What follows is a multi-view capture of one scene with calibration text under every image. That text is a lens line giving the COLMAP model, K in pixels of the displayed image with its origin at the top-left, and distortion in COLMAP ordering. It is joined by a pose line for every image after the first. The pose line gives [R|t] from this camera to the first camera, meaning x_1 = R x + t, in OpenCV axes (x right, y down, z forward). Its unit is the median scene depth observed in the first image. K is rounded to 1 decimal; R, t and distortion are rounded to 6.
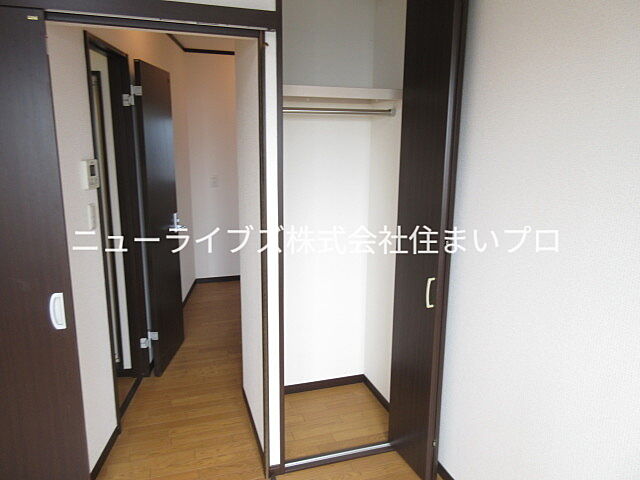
lens RADIAL K [[472.2, 0, 322.2], [0, 472.2, 241.9], [0, 0, 1]] dist [0.002944, 0.002069]
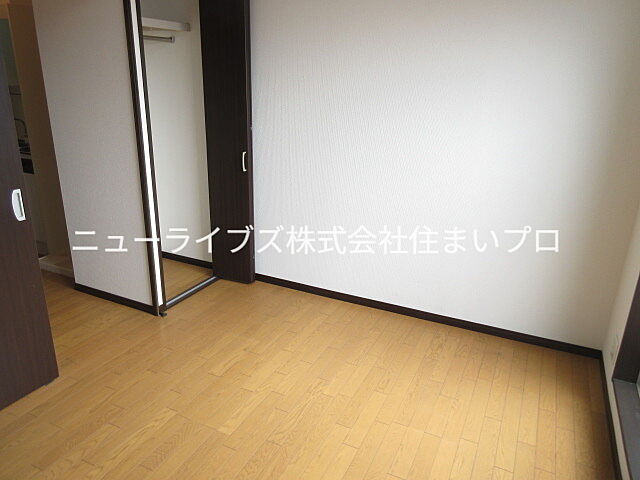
lens RADIAL K [[472.2, 0, 322.2], [0, 472.2, 241.9], [0, 0, 1]] dist [0.002944, 0.002069]
pose [[0.694703, -0.235266, 0.679733, -0.743193], [0.131319, 0.970598, 0.201728, 0.082646], [-0.707208, -0.050879, 0.705173, -0.335715]]
